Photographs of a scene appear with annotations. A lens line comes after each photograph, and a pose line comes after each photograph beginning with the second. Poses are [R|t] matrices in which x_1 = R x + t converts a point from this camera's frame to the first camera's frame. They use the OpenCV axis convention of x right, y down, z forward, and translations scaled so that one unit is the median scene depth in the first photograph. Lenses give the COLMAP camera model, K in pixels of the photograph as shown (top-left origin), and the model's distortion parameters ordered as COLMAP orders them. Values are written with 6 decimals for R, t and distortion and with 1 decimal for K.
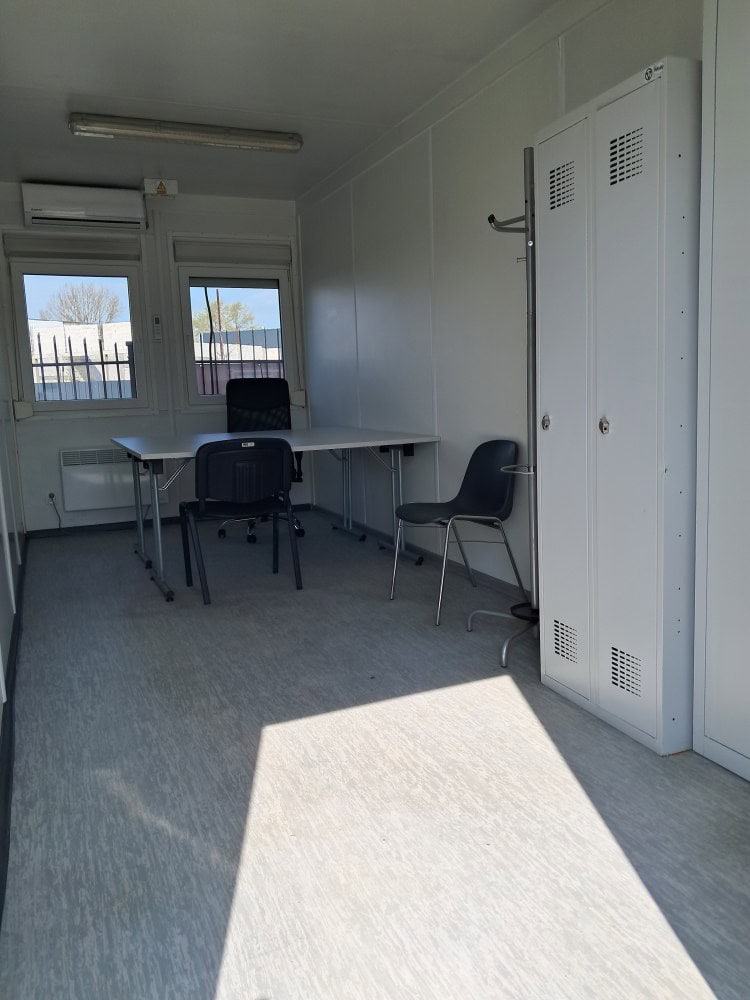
lens RADIAL K [[792.9, 0, 382.1], [0, 792.9, 502.2], [0, 0, 1]] dist [0.036029, -0.007416]
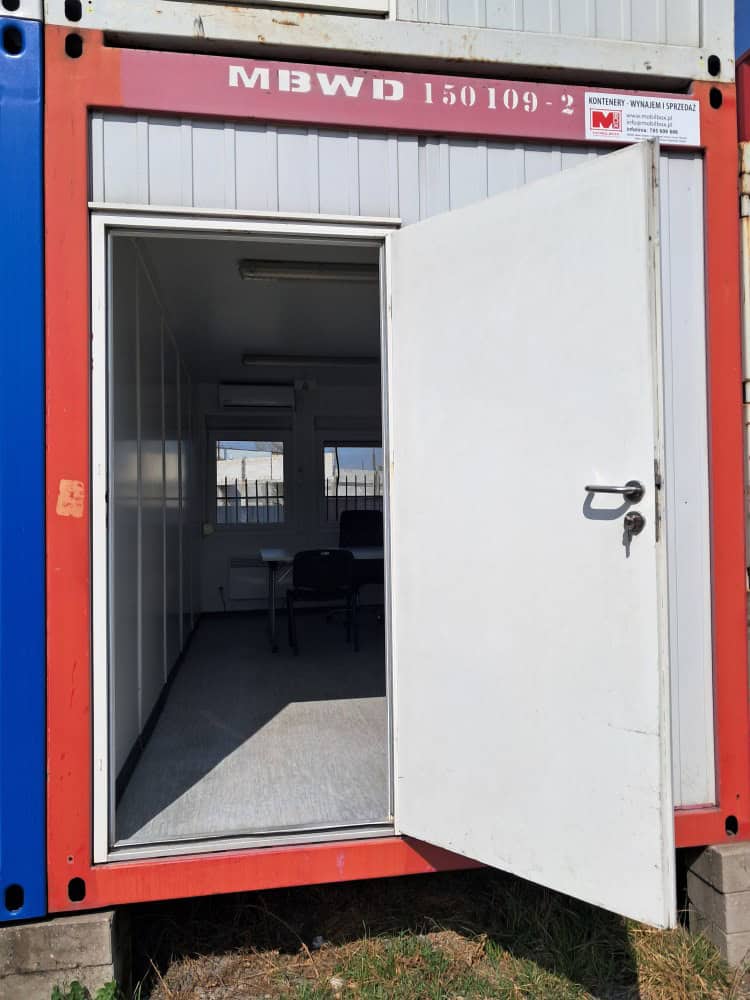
lens RADIAL K [[797.8, 0, 403.7], [0, 797.8, 497.6], [0, 0, 1]] dist [0.039914, 0.000168]
pose [[0.976367, 0.016449, -0.215494, 0.229042], [-0.050822, 0.986613, -0.154956, 0.039227], [0.210061, 0.162246, 0.964132, -0.374005]]
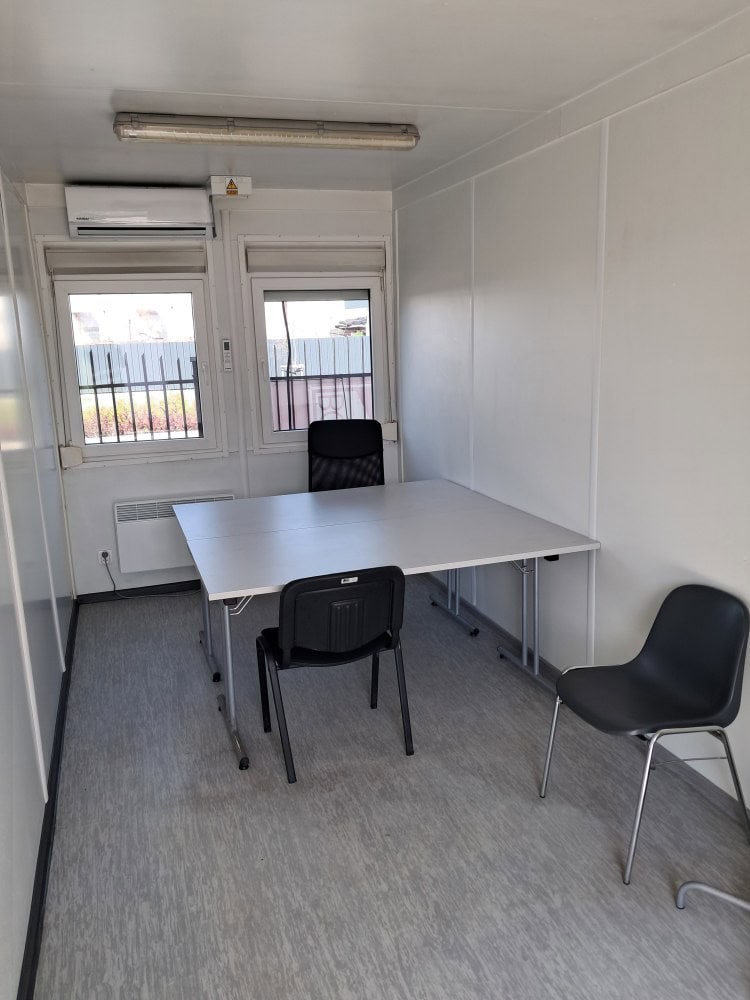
lens RADIAL K [[778.0, 0, 365.0], [0, 778.0, 500.2], [0, 0, 1]] dist [0.046288, -0.006526]
pose [[0.995659, 0.023632, -0.090027, -0.063279], [-0.016310, 0.996563, 0.081213, -0.142904], [0.091636, -0.079392, 0.992623, 0.200132]]
